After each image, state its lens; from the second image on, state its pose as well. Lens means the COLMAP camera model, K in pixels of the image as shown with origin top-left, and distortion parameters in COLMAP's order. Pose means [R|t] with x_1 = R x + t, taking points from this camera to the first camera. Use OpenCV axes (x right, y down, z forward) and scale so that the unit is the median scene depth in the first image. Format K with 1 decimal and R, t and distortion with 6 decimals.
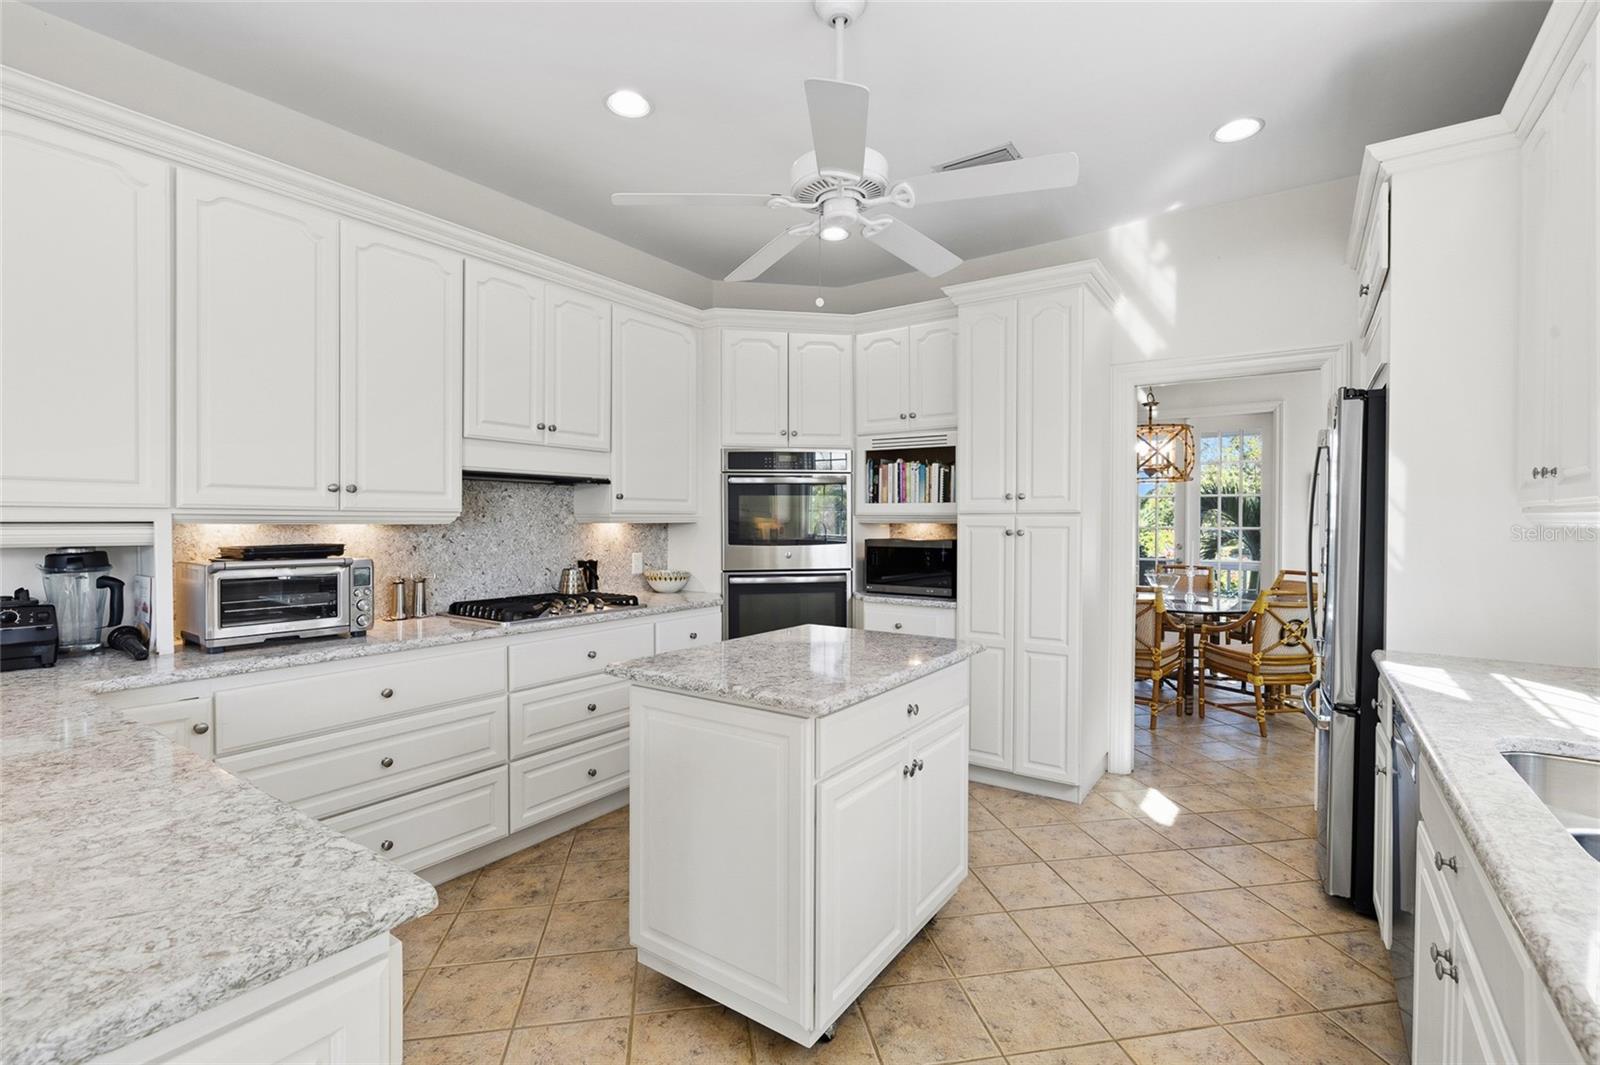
lens RADIAL K [[717.6, 0, 800.0], [0, 717.6, 532.5], [0, 0, 1]] dist [-0.001218, 0.000117]
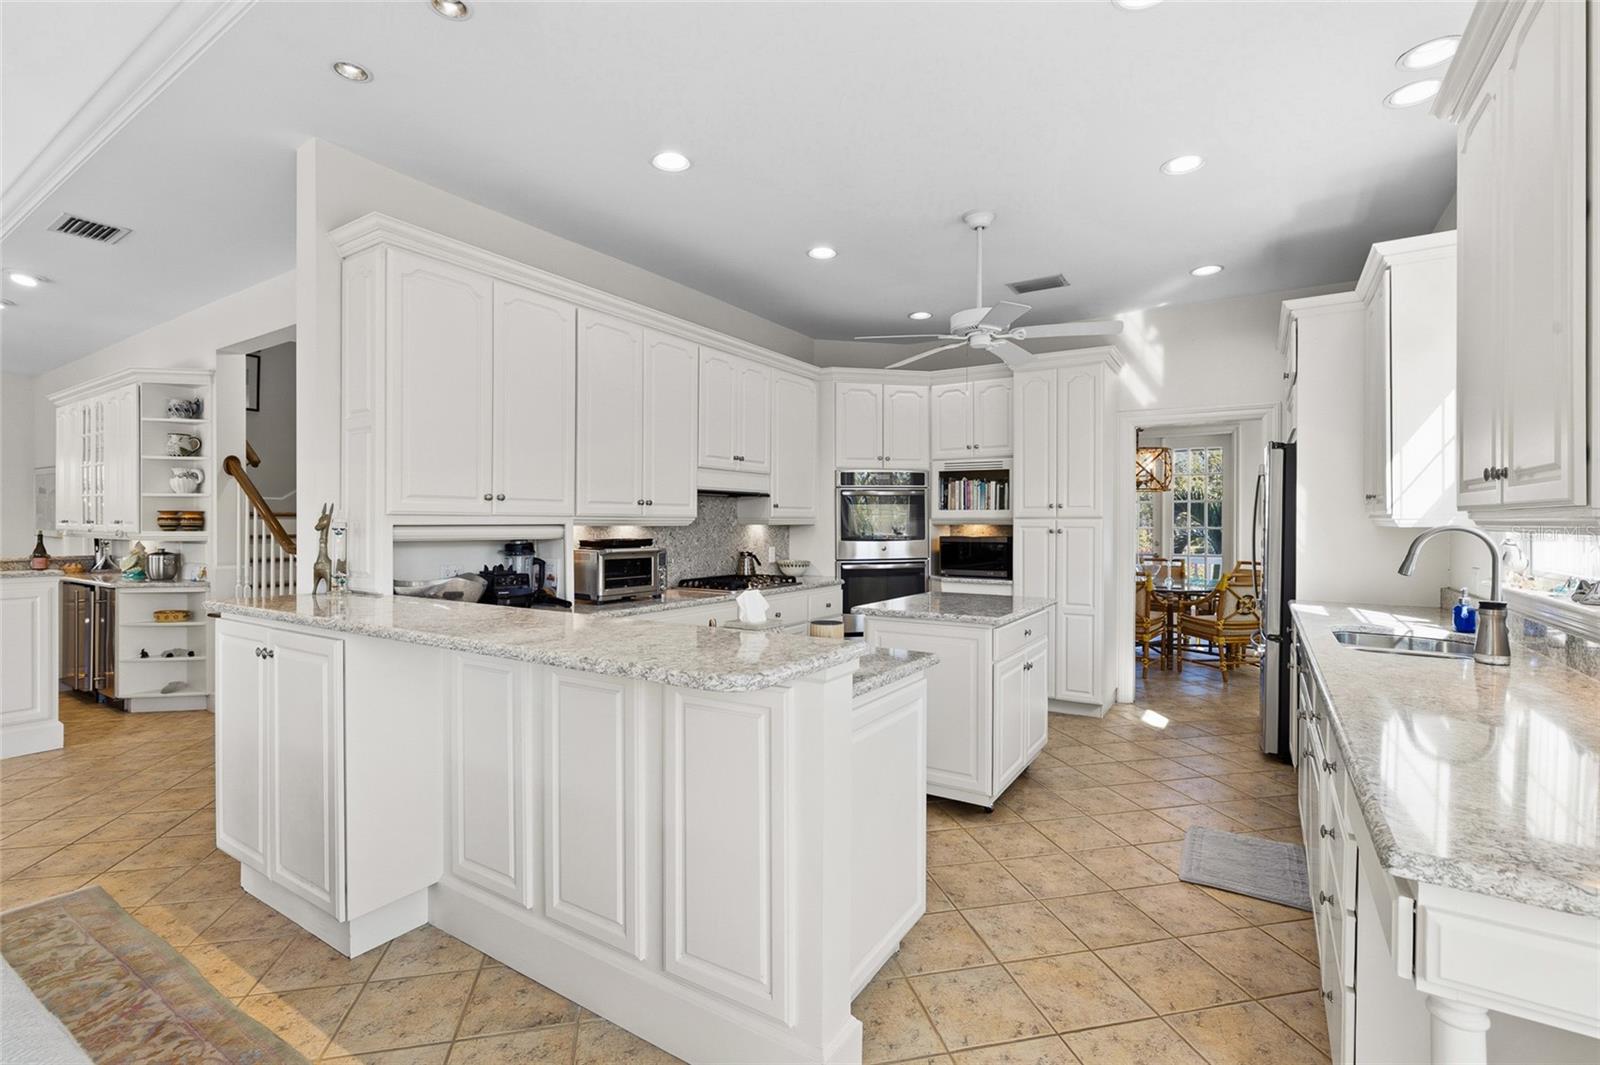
lens RADIAL K [[720.5, 0, 797.9], [0, 720.5, 527.6], [0, 0, 1]] dist [-0.001746, -0.000331]
pose [[0.999243, -0.001443, 0.038869, -0.243451], [0.001750, 0.999968, -0.007847, 0.003202], [-0.038856, 0.007909, 0.999214, -0.376832]]
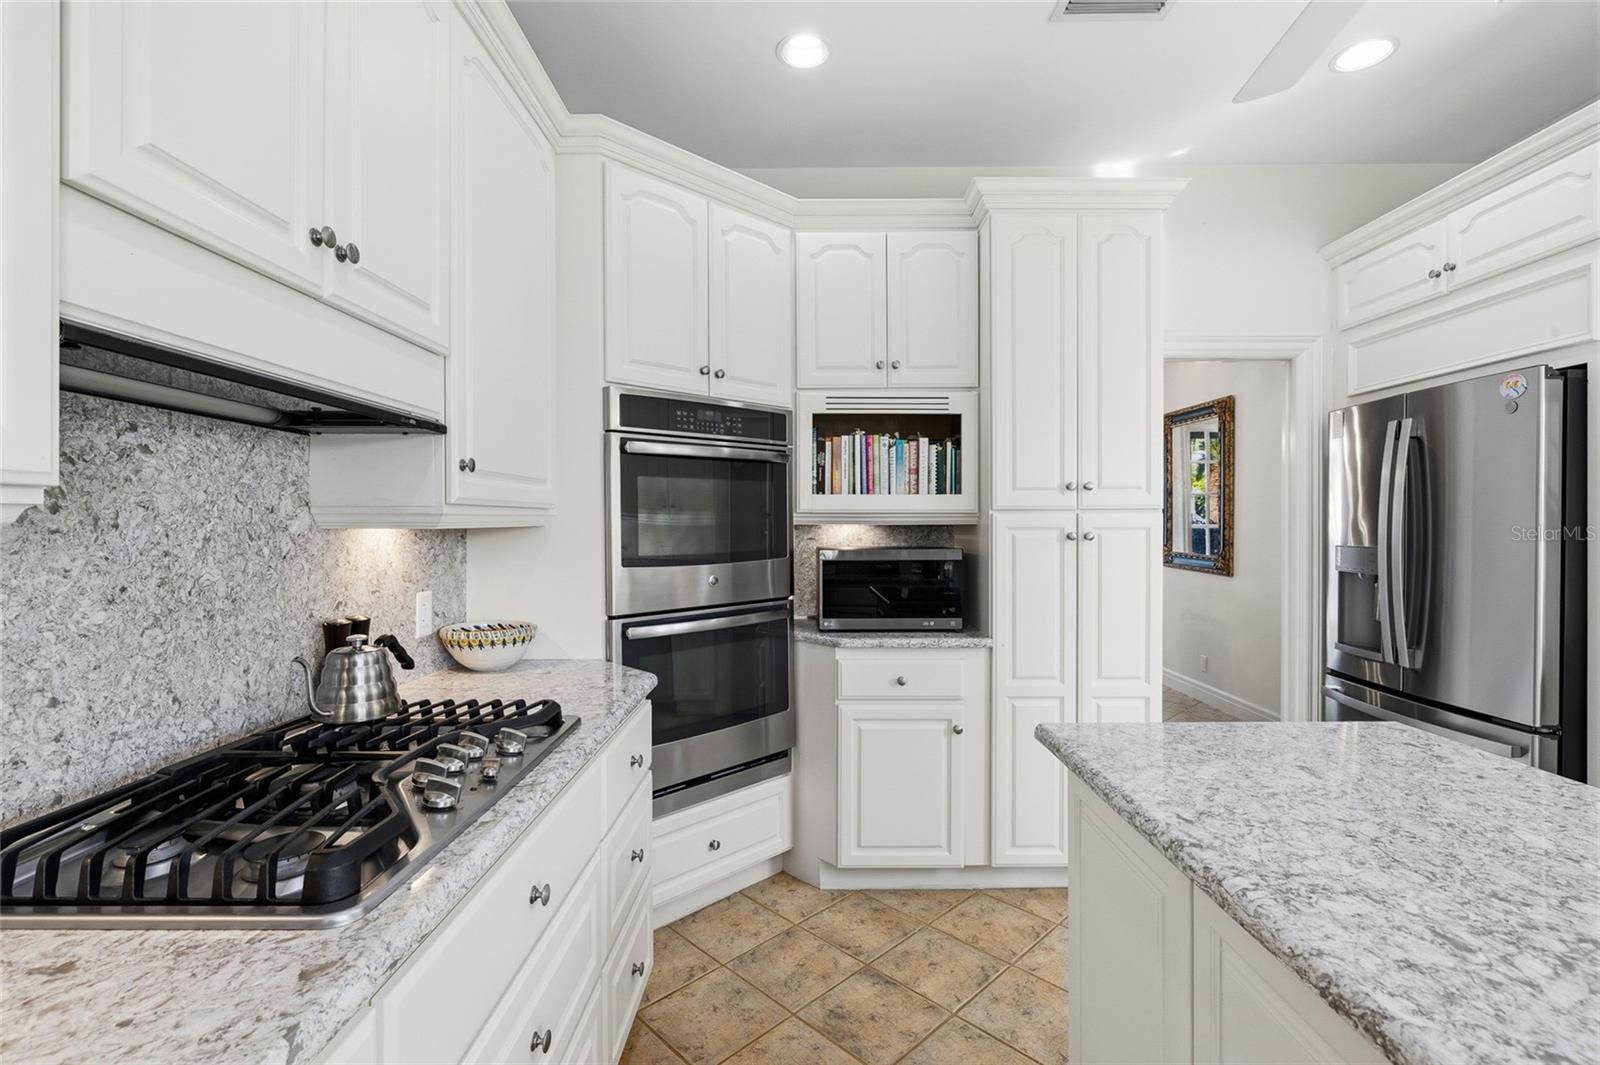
lens RADIAL K [[717.6, 0, 800.0], [0, 717.6, 532.5], [0, 0, 1]] dist [-0.001218, 0.000117]
pose [[0.823212, -0.012868, 0.567589, -0.305615], [0.014021, 0.999899, 0.002333, -0.008335], [-0.567562, 0.006038, 0.823309, 0.500823]]
